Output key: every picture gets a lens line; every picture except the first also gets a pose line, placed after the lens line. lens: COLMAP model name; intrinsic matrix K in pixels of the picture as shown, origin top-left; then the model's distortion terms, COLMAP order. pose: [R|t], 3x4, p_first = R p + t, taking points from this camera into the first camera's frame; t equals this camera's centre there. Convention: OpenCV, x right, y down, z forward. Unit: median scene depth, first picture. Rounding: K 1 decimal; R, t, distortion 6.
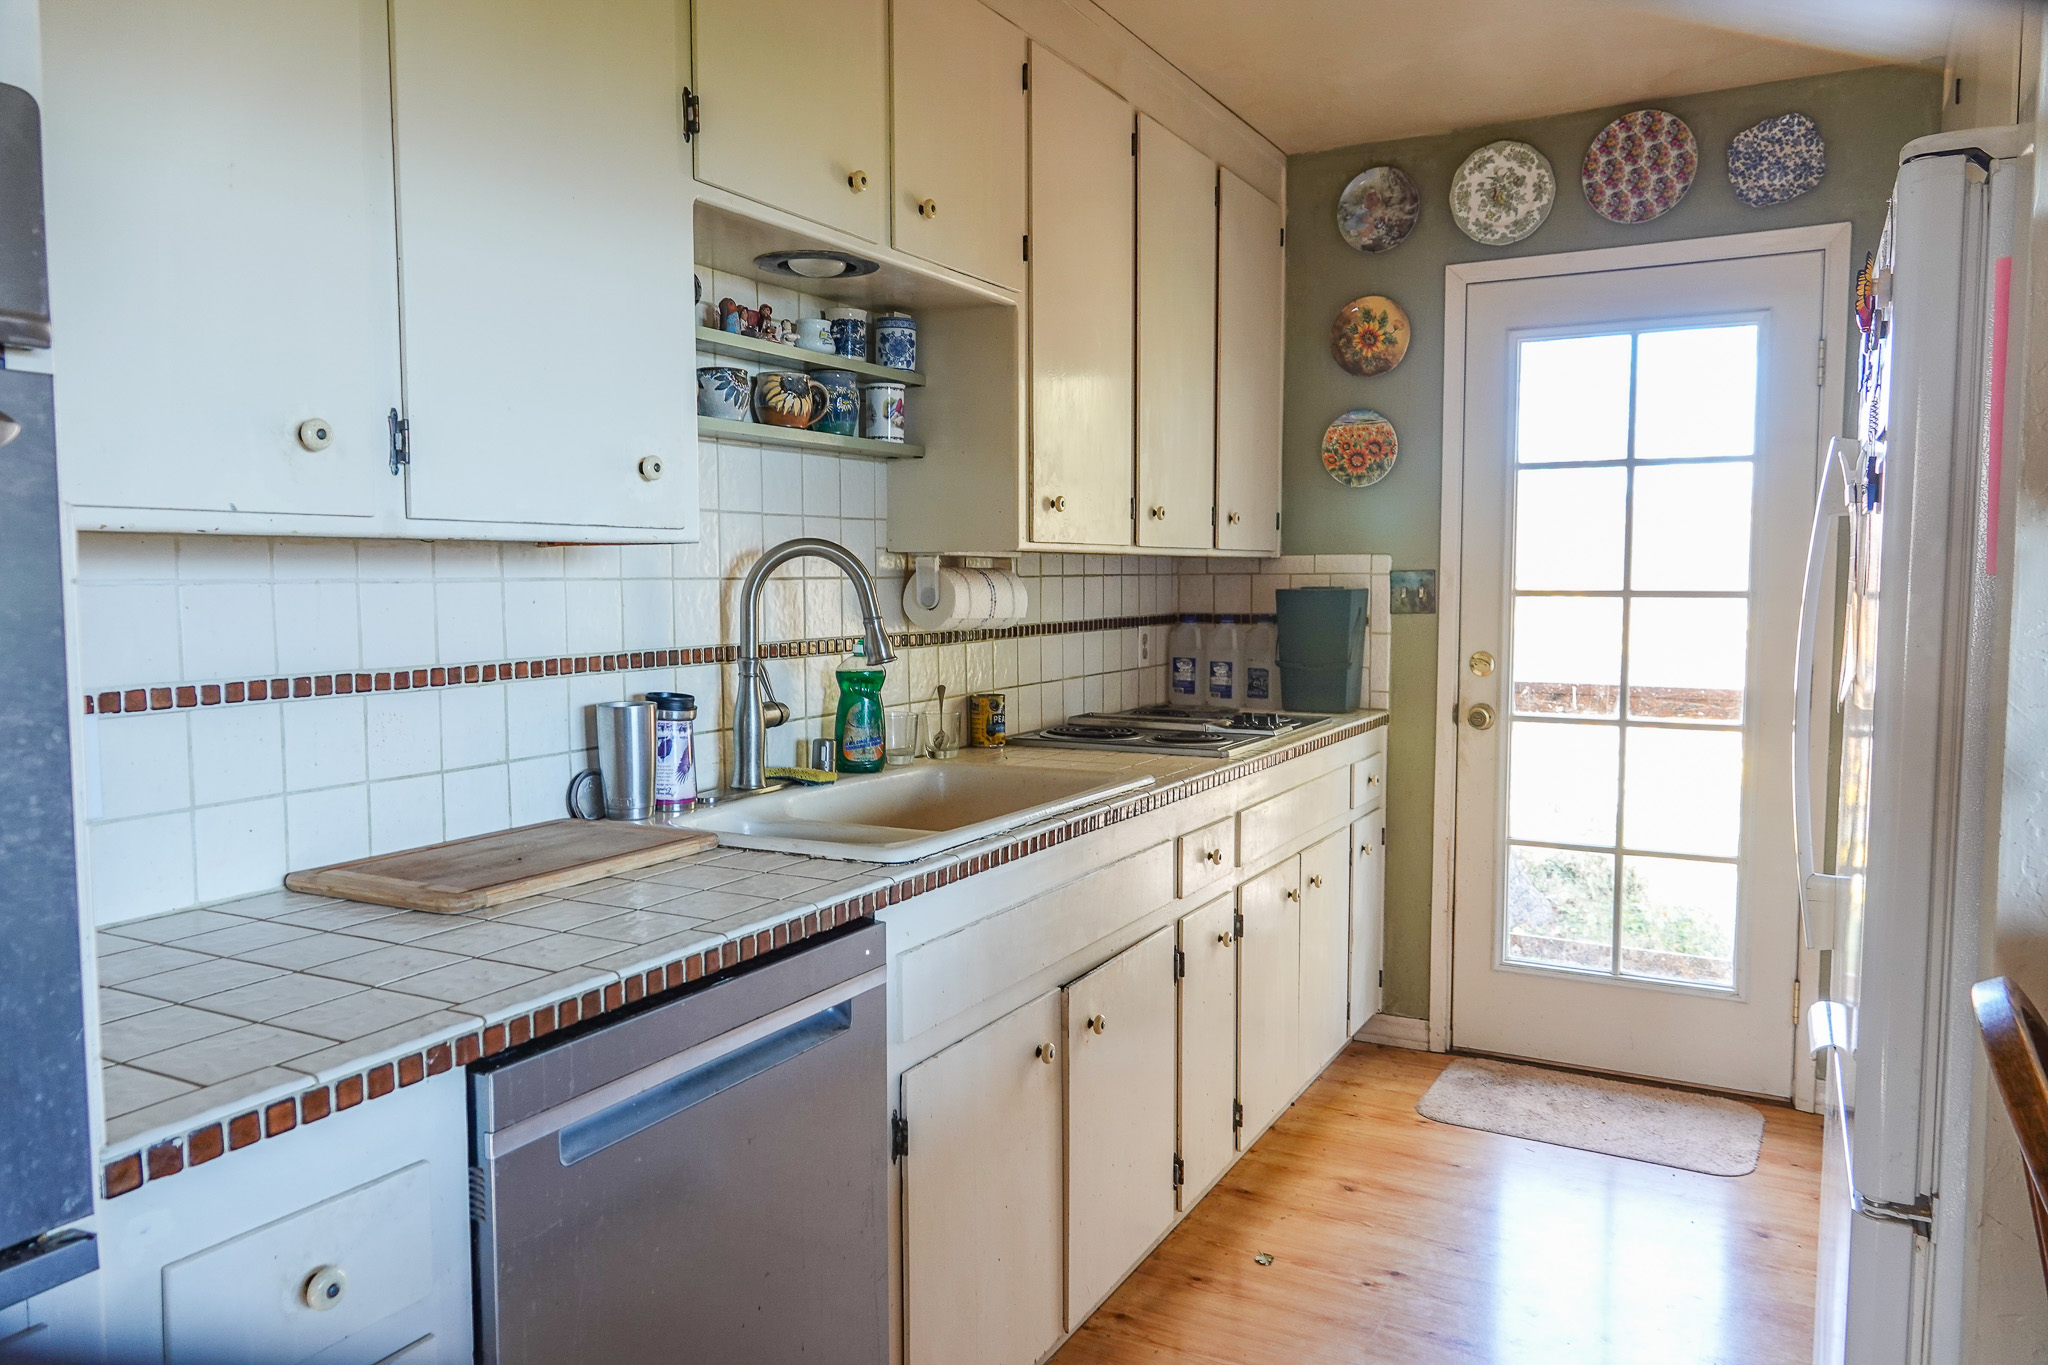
lens RADIAL K [[1354.2, 0, 1024.0], [0, 1354.2, 682.5], [0, 0, 1]] dist [0.003227, 0.001807]
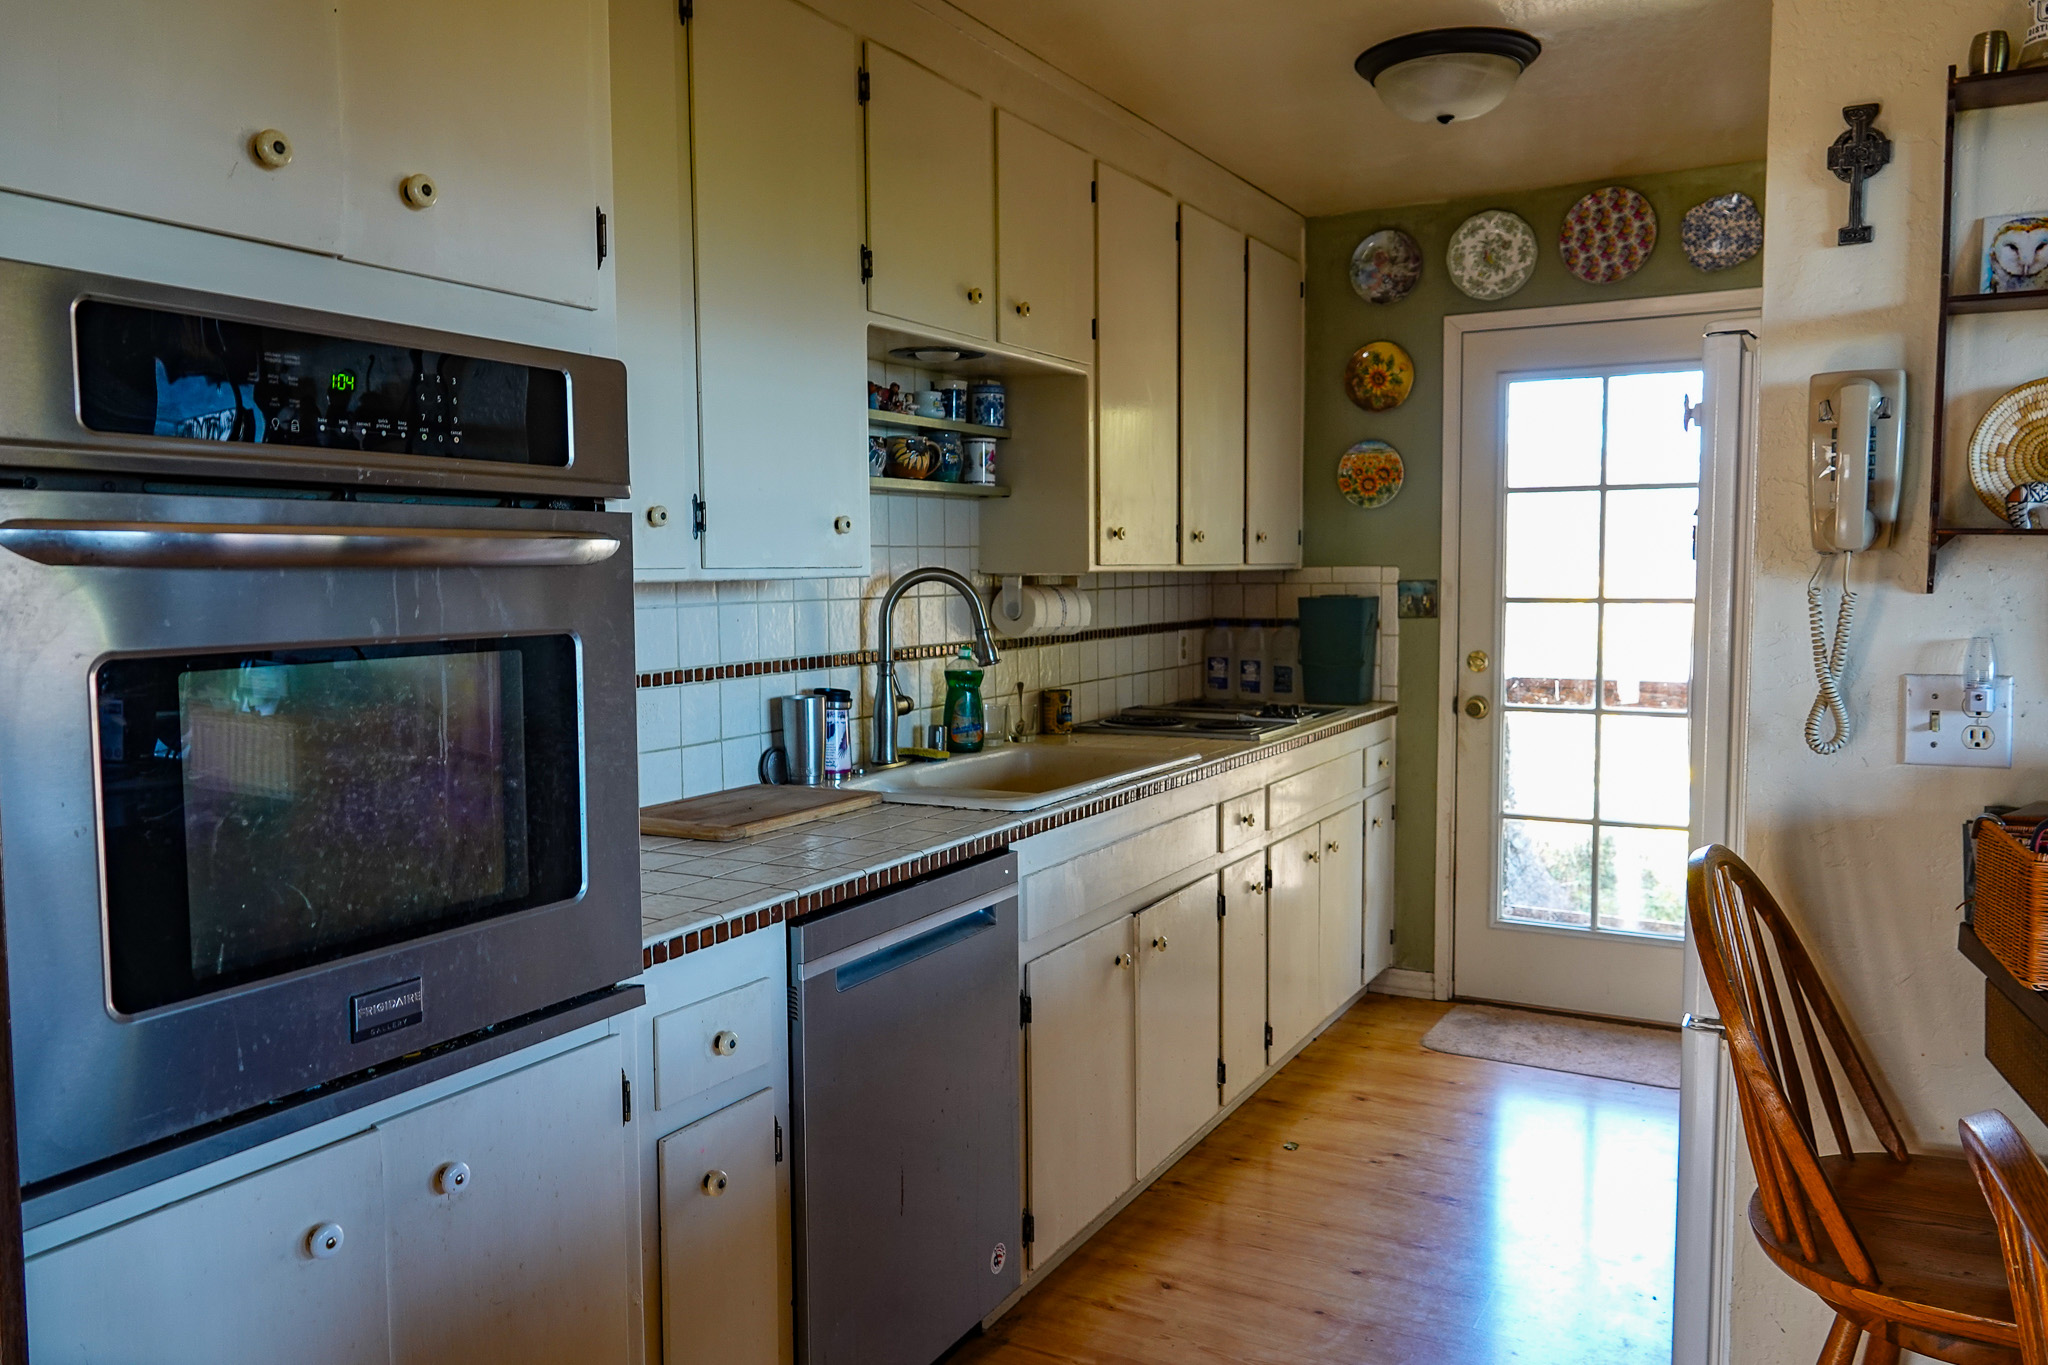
lens RADIAL K [[1424.2, 0, 1024.0], [0, 1424.2, 682.5], [0, 0, 1]] dist [0.003183, -0.000190]
pose [[0.999958, -0.005239, -0.007500, -0.049544], [0.005245, 0.999986, 0.000700, 0.001508], [0.007496, -0.000739, 0.999972, -0.274799]]
